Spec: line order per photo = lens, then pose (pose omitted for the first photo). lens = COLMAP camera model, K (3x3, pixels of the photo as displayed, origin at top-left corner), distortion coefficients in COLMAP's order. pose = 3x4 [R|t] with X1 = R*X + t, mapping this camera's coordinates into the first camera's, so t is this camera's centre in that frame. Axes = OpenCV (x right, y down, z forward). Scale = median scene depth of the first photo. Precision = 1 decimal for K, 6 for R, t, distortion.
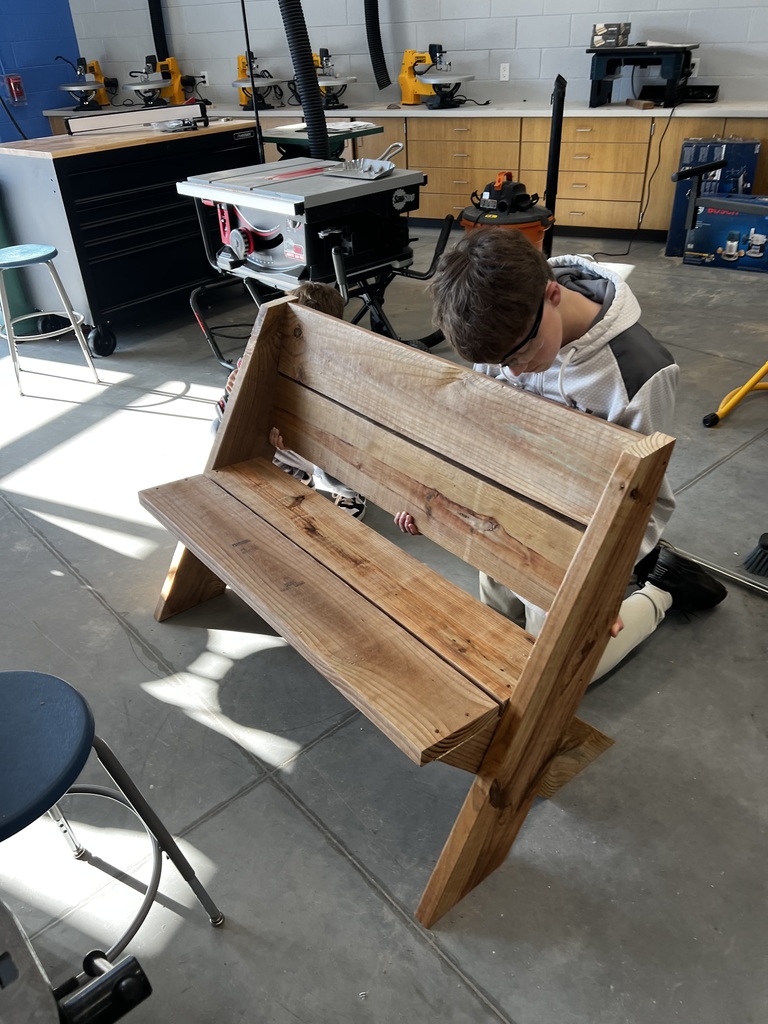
lens RADIAL K [[771.2, 0, 382.4], [0, 771.2, 513.9], [0, 0, 1]] dist [-0.000457, -0.008182]
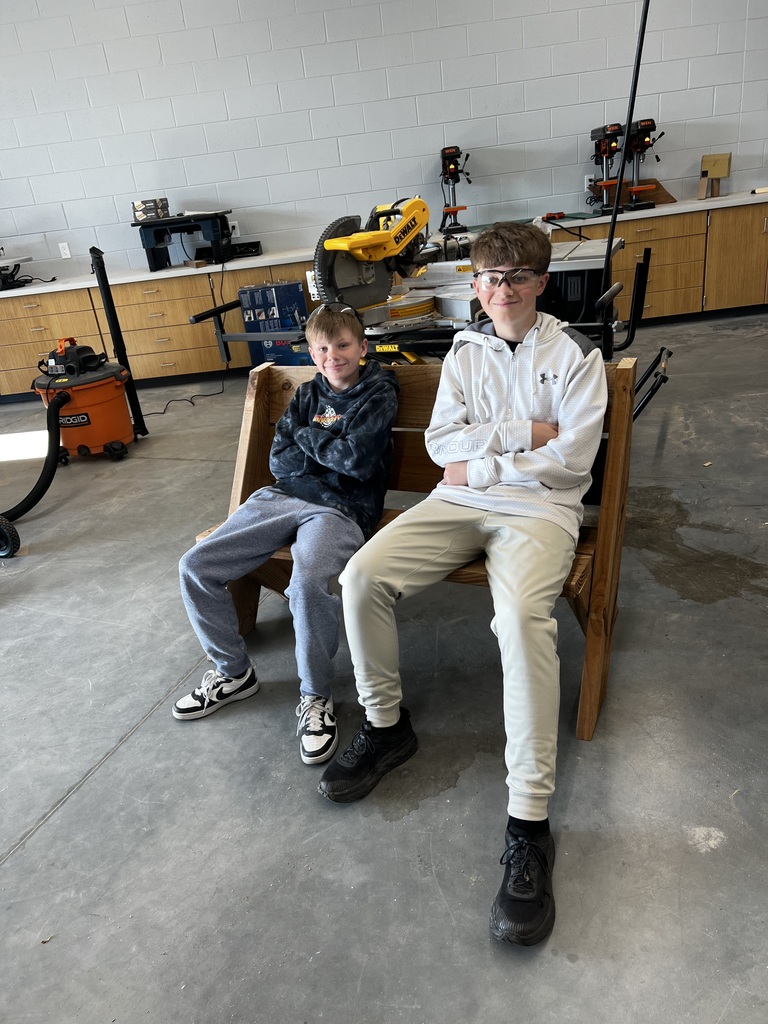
lens RADIAL K [[771.2, 0, 383.8], [0, 771.2, 511.8], [0, 0, 1]] dist [-0.000457, -0.008182]
pose [[0.911423, -0.221246, 0.346926, 0.123445], [0.282205, 0.949703, -0.135735, 0.031621], [-0.299446, 0.221616, 0.928018, -0.026491]]
